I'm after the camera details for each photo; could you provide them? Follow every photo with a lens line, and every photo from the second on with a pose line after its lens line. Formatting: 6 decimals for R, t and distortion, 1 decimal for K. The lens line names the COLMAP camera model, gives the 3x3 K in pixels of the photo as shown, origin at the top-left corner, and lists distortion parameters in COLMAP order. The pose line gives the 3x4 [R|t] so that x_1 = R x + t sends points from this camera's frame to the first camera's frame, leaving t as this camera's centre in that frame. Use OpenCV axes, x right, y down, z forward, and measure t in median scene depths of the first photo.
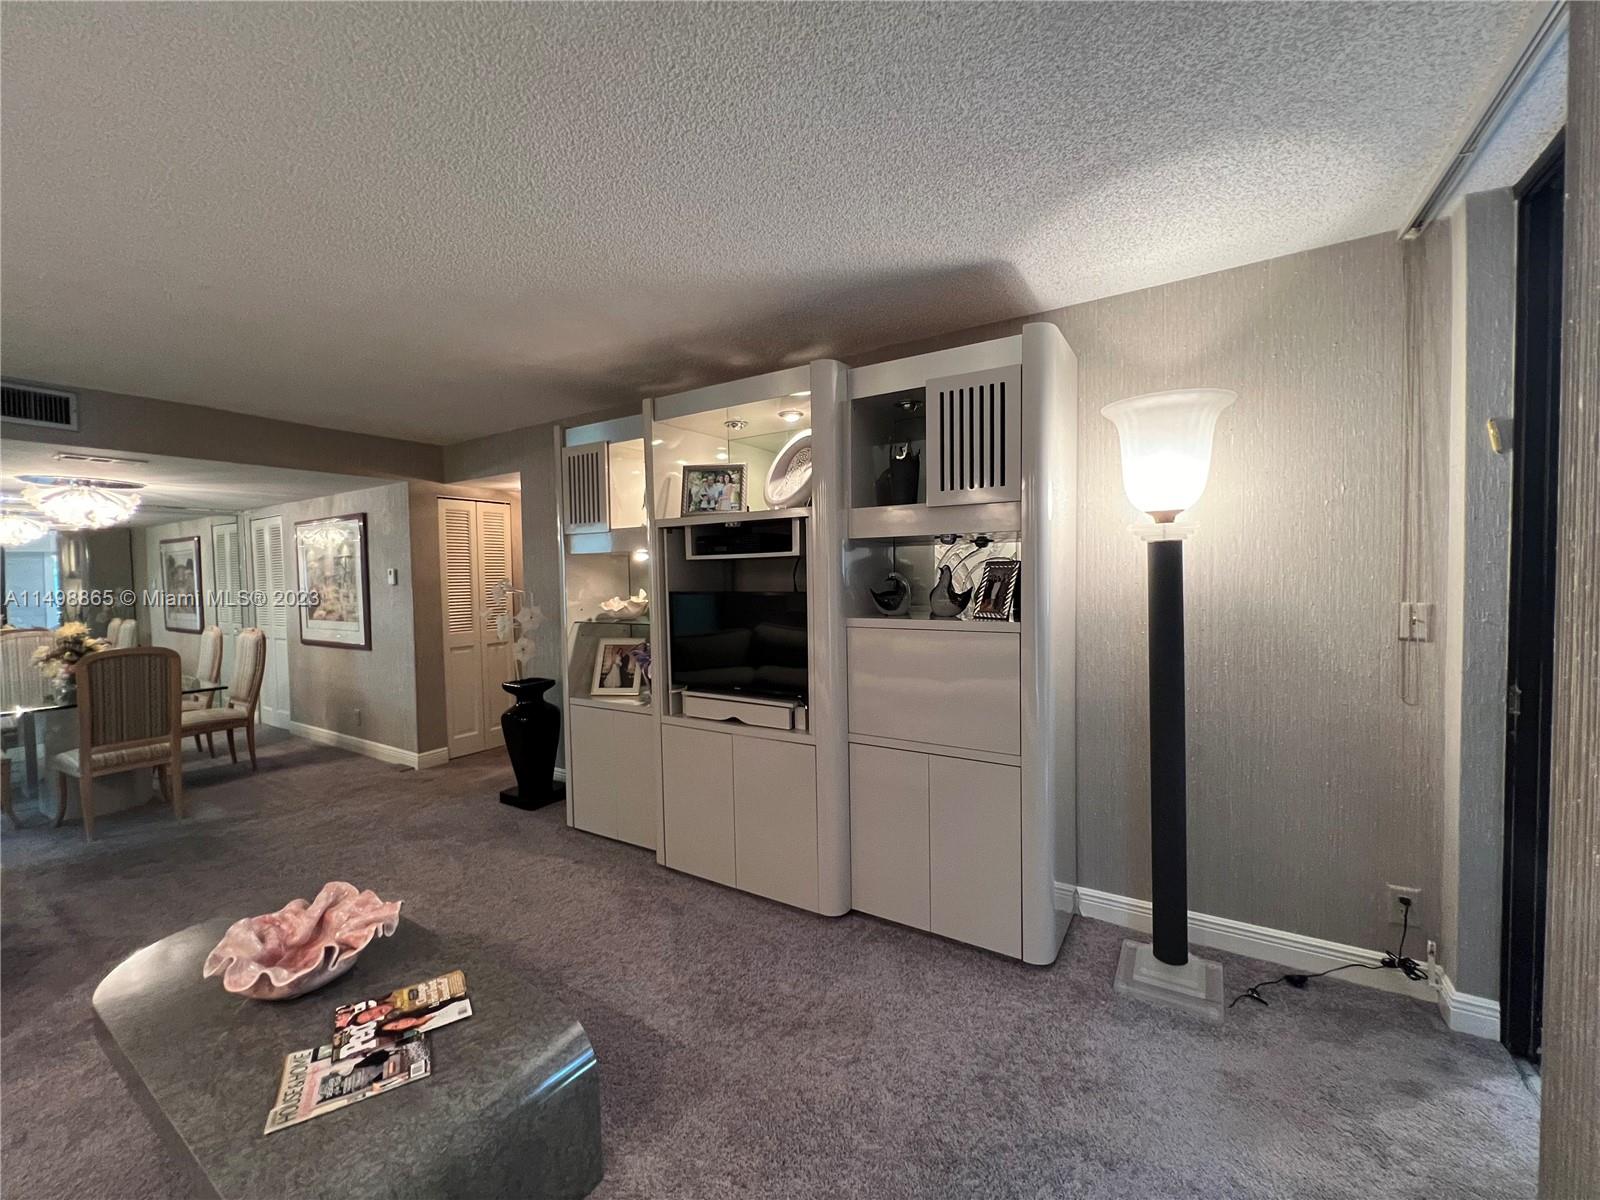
lens RADIAL K [[641.6, 0, 796.3], [0, 641.6, 596.7], [0, 0, 1]] dist [-0.002794, 0.000567]
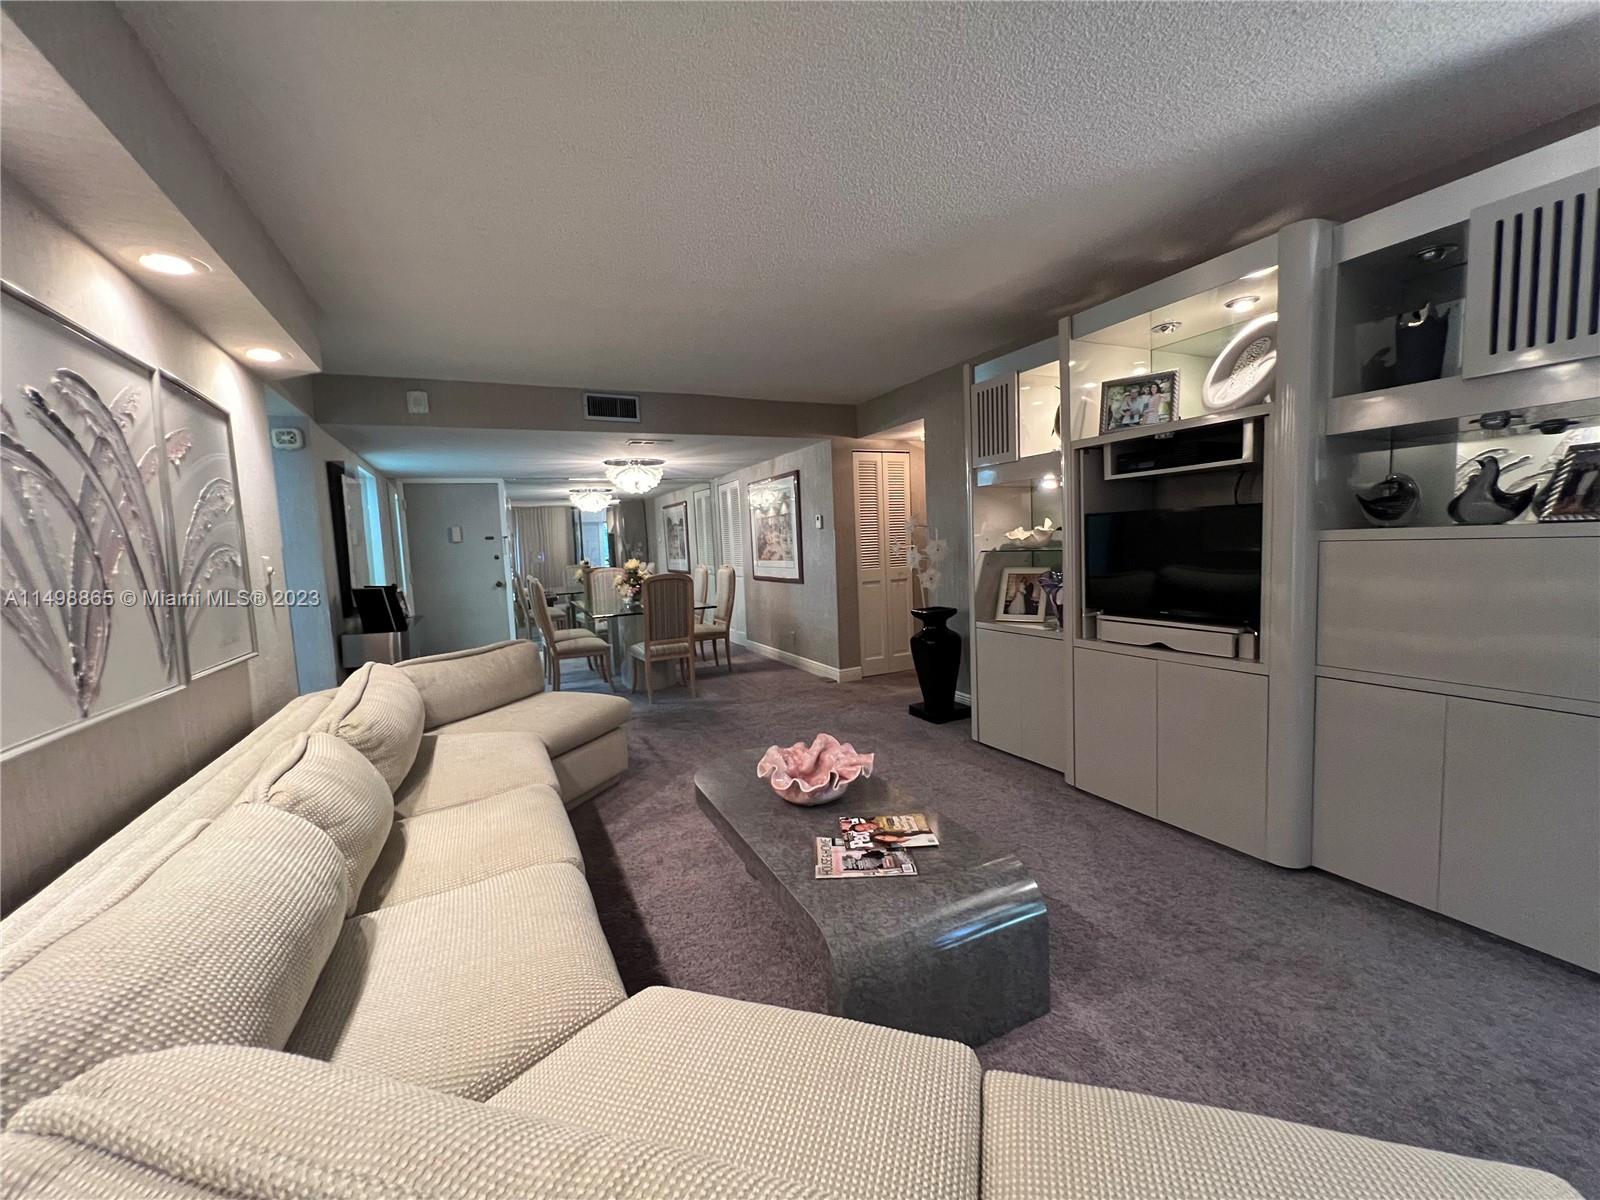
lens RADIAL K [[641.6, 0, 796.8], [0, 641.6, 596.7], [0, 0, 1]] dist [-0.002794, 0.000567]
pose [[0.850334, 0.024684, -0.525665, -0.059858], [0.011440, 0.997796, 0.065359, 0.055147], [0.526120, -0.061591, 0.848177, -0.085621]]
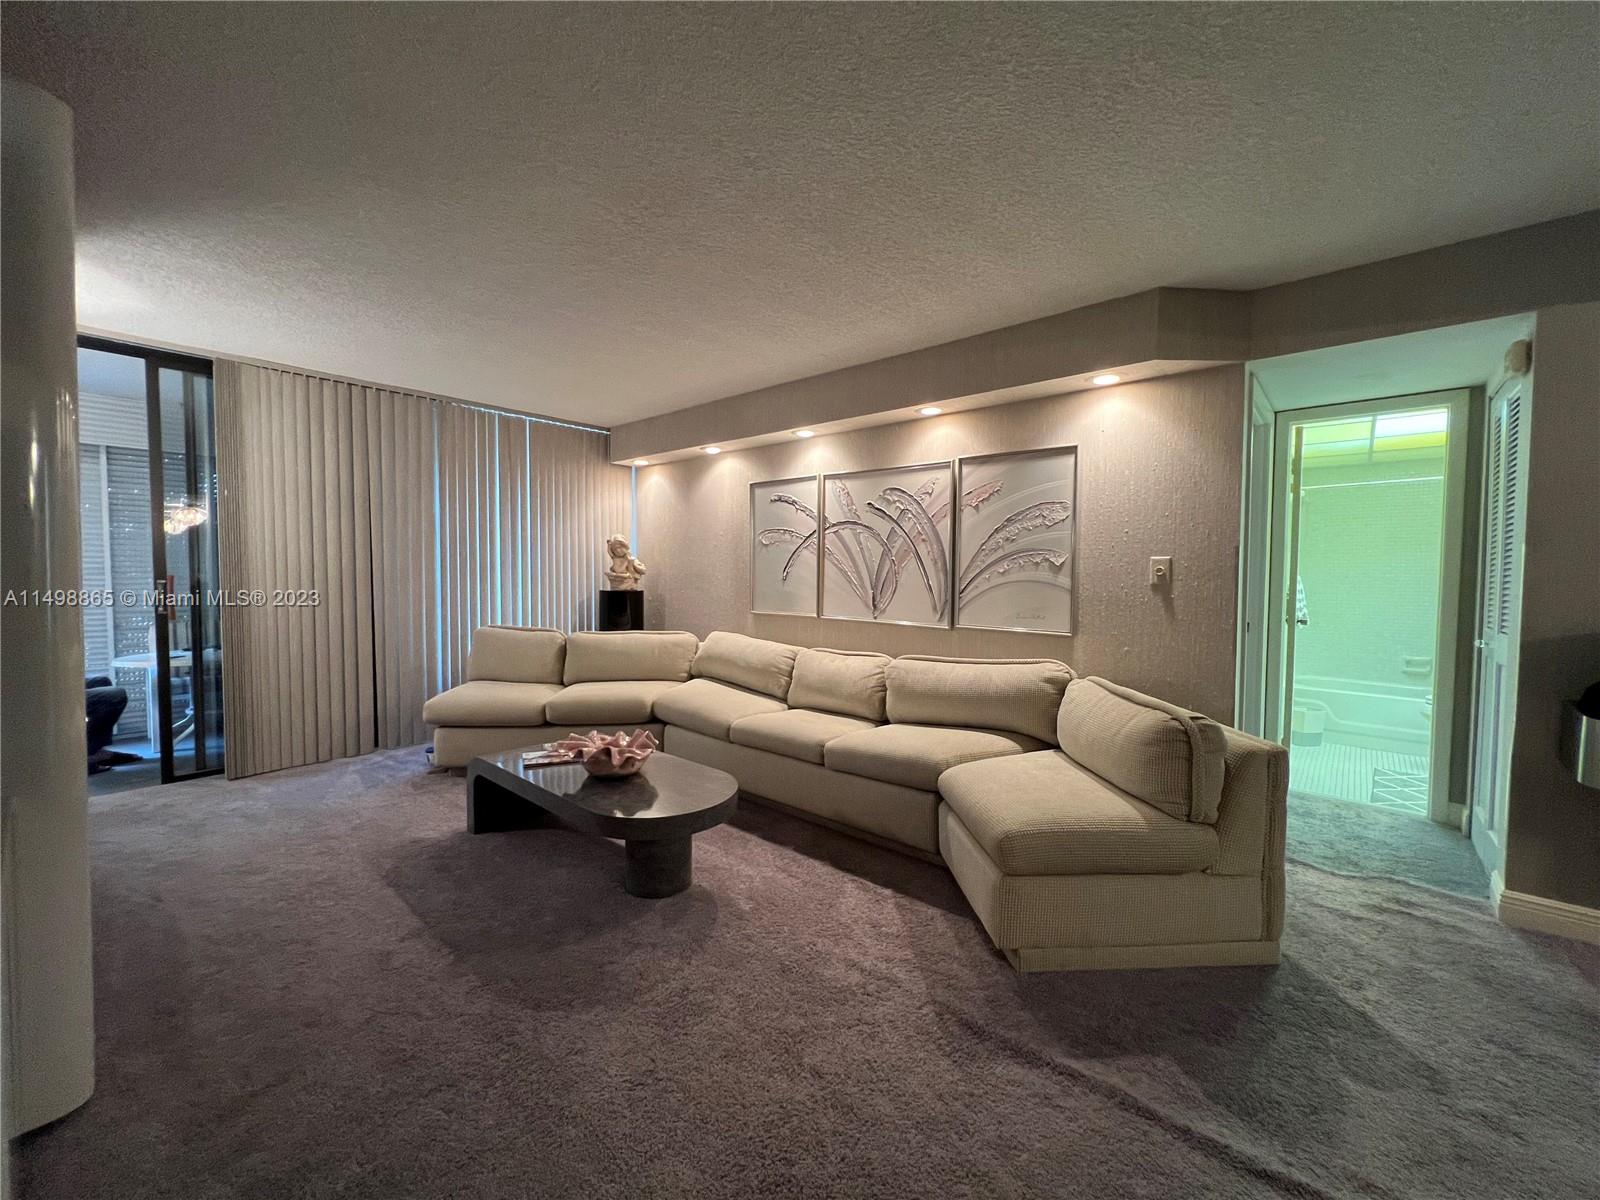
lens RADIAL K [[640.2, 0, 797.5], [0, 640.2, 597.5], [0, 0, 1]] dist [-0.001006, 0.000083]
pose [[-0.988389, 0.005534, 0.151841, -0.924585], [0.016331, 0.997417, 0.069953, 0.030077], [-0.151062, 0.071620, -0.985926, 1.563660]]
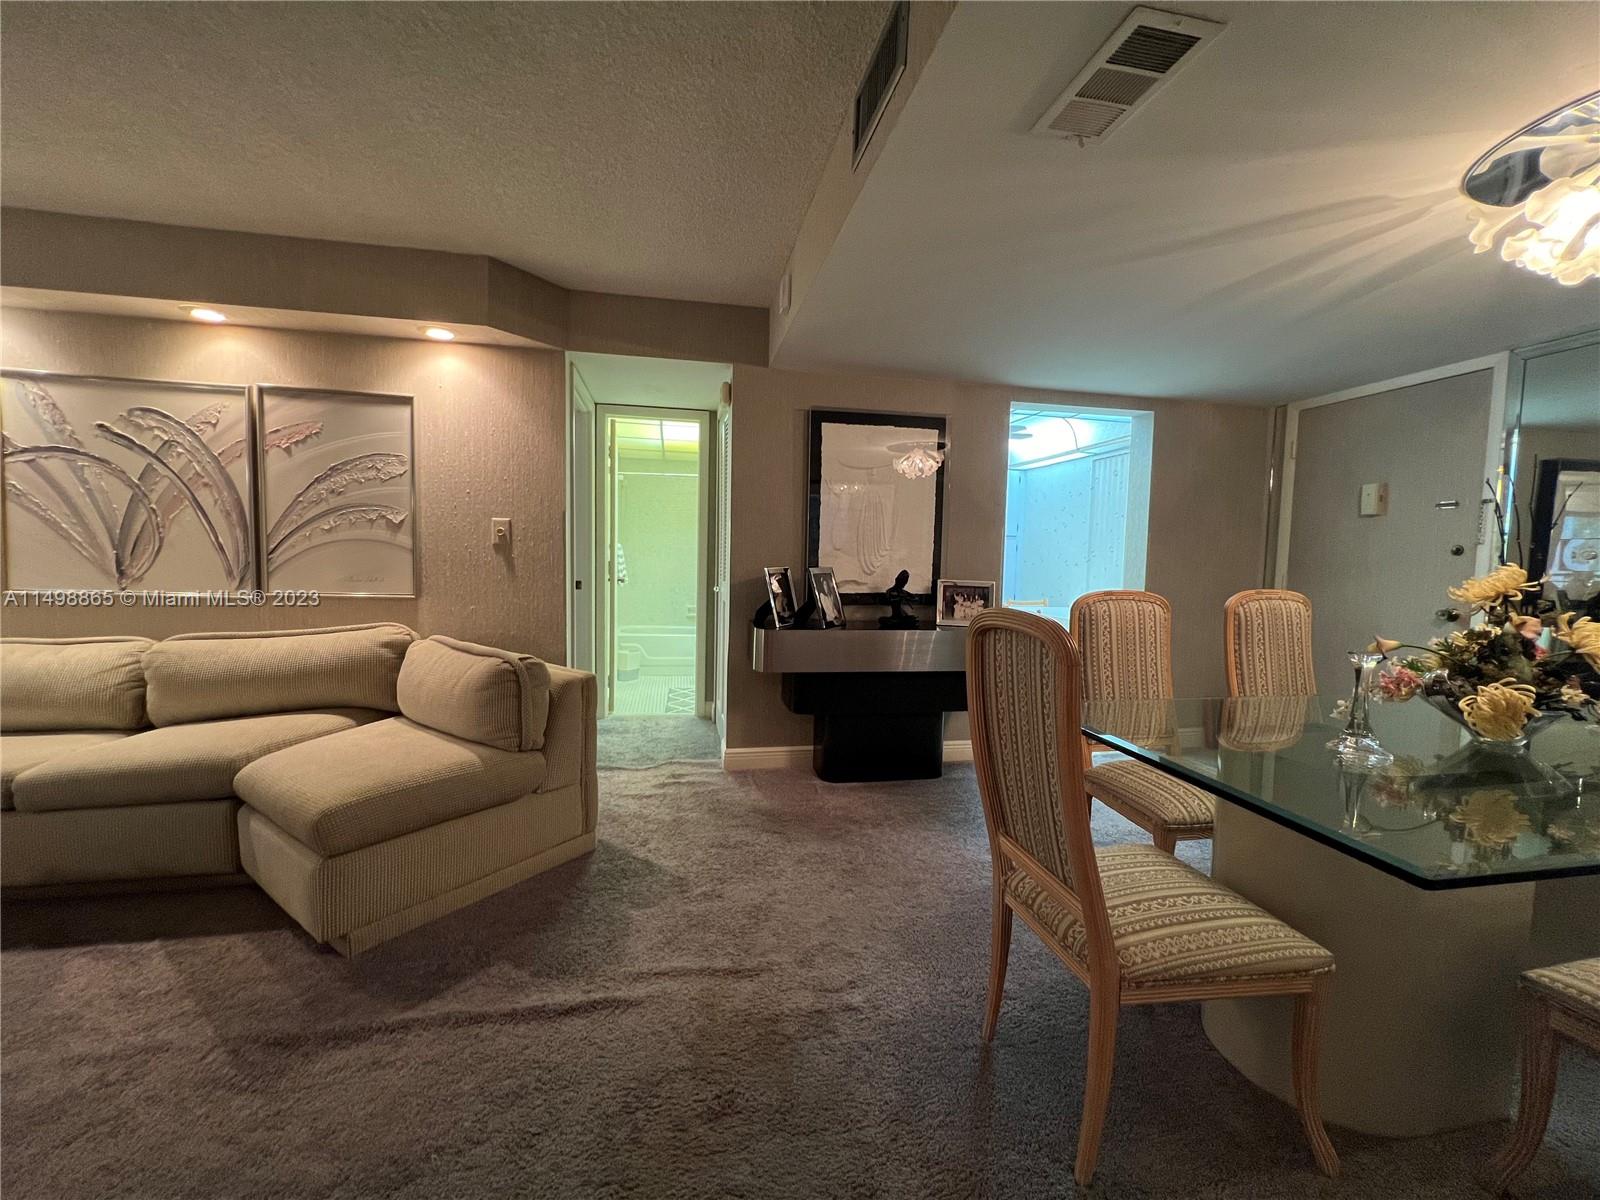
lens RADIAL K [[640.2, 0, 796.9], [0, 640.2, 598.3], [0, 0, 1]] dist [-0.001006, 0.000083]
pose [[-0.726399, 0.048039, -0.685592, -0.960819], [-0.031511, 0.994177, 0.103048, 0.055426], [0.686551, 0.096458, -0.720655, 1.603523]]
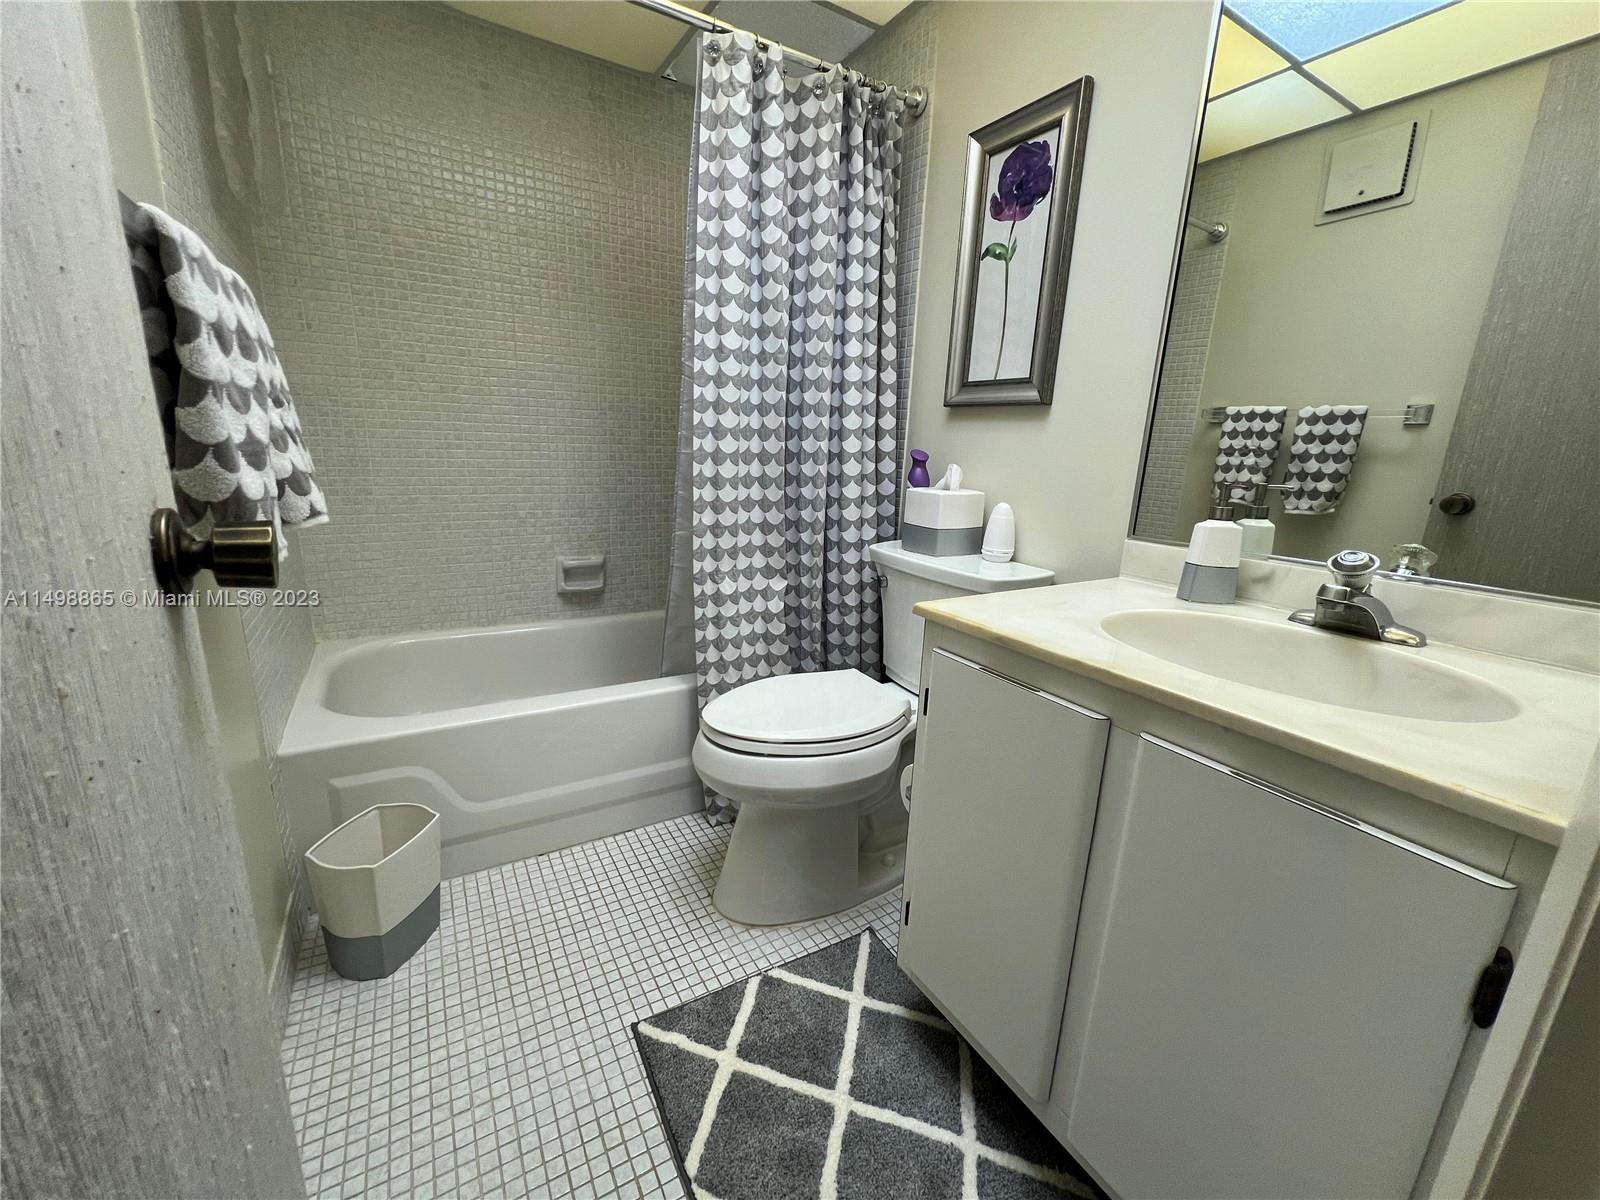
lens RADIAL K [[641.6, 0, 797.3], [0, 641.6, 595.1], [0, 0, 1]] dist [-0.002794, 0.000567]
pose [[-0.447584, 0.210131, -0.869203, -1.791887], [-0.060434, 0.962669, 0.263847, 0.167626], [0.892198, 0.170623, -0.418176, 0.106611]]
